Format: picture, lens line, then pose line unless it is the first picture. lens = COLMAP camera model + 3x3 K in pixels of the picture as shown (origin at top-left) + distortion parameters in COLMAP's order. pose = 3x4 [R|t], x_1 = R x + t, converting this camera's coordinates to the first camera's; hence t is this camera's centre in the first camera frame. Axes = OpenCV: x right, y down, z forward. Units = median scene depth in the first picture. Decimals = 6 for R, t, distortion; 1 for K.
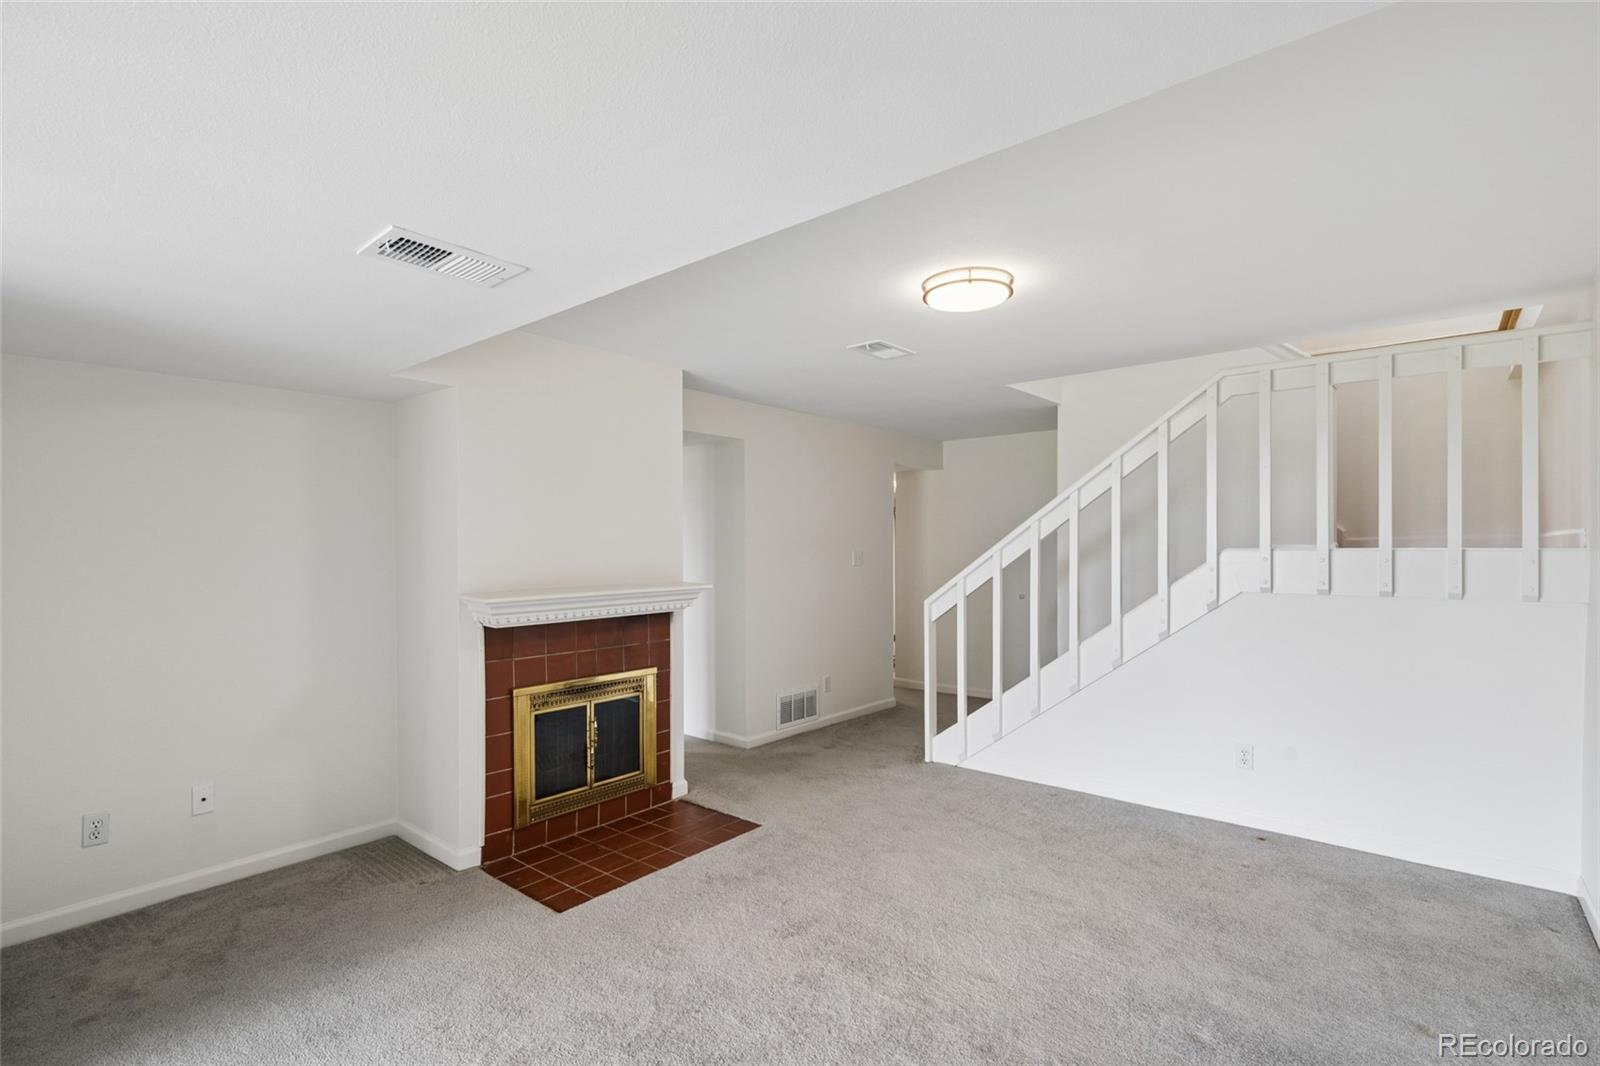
lens RADIAL K [[755.7, 0, 792.2], [0, 755.7, 541.8], [0, 0, 1]] dist [-0.009198, -0.000365]
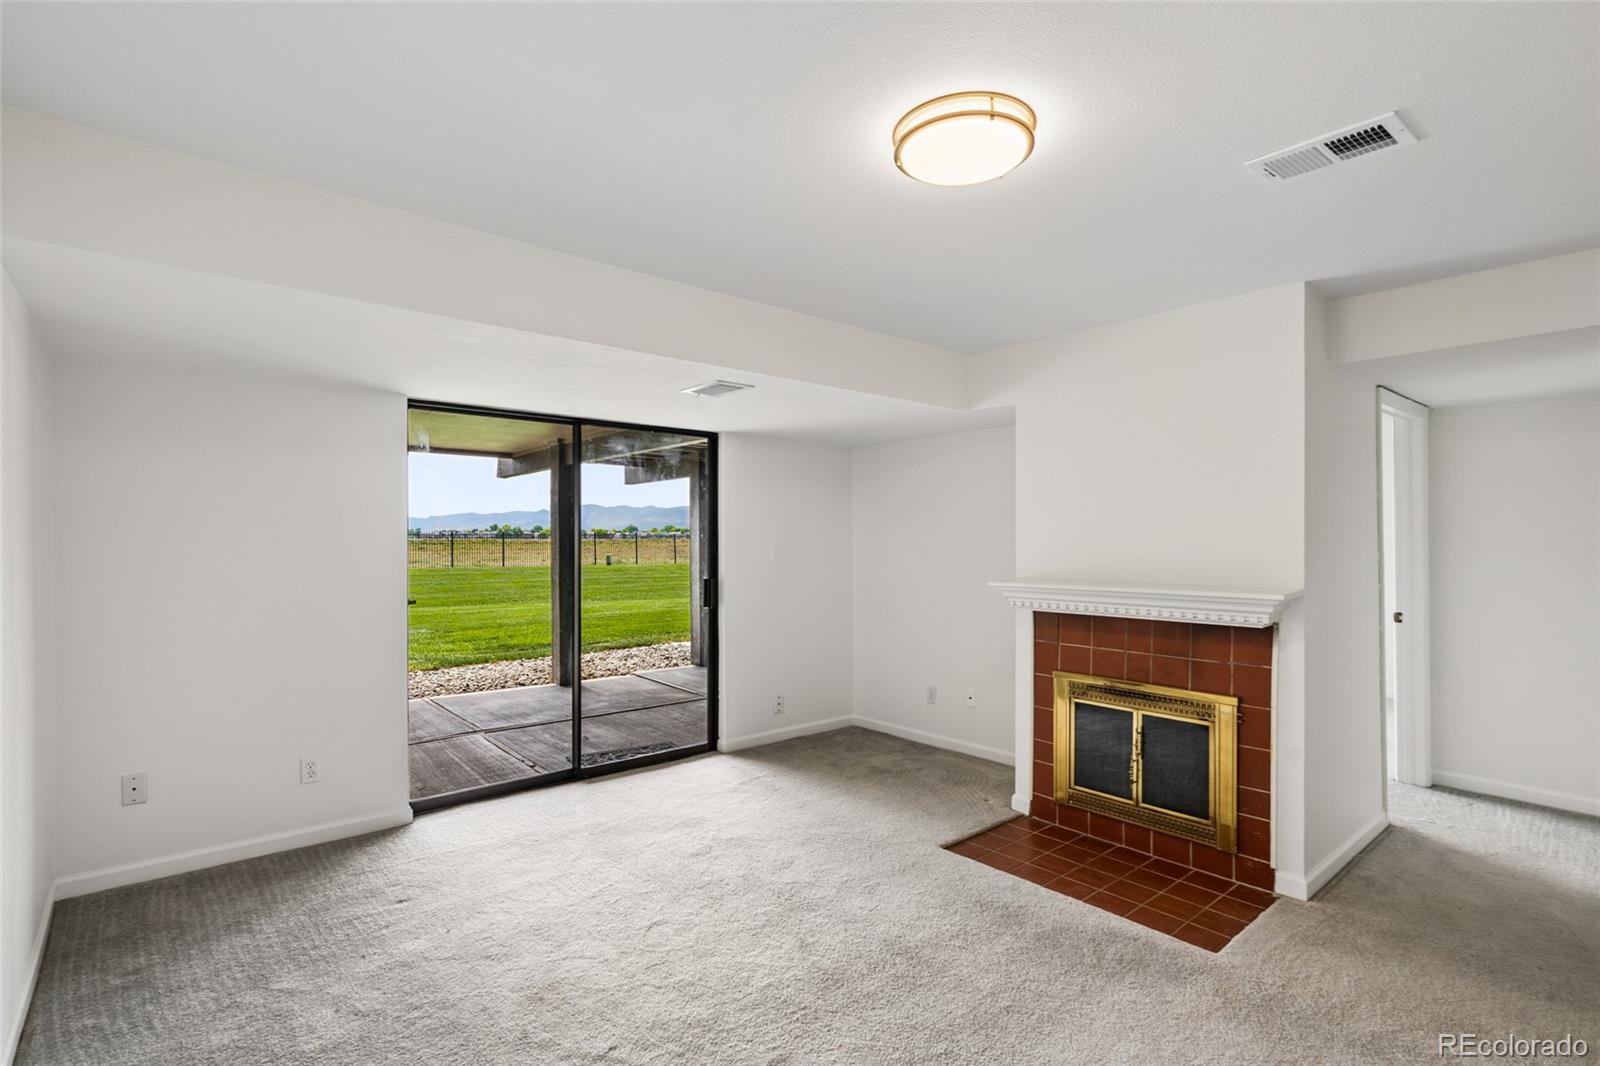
lens RADIAL K [[755.7, 0, 792.1], [0, 755.7, 537.8], [0, 0, 1]] dist [-0.009198, -0.000365]
pose [[-0.194328, 0.001058, -0.980936, 0.696768], [0.013431, 0.999909, -0.001582, 0.002028], [0.980845, -0.013482, -0.194324, 0.776849]]
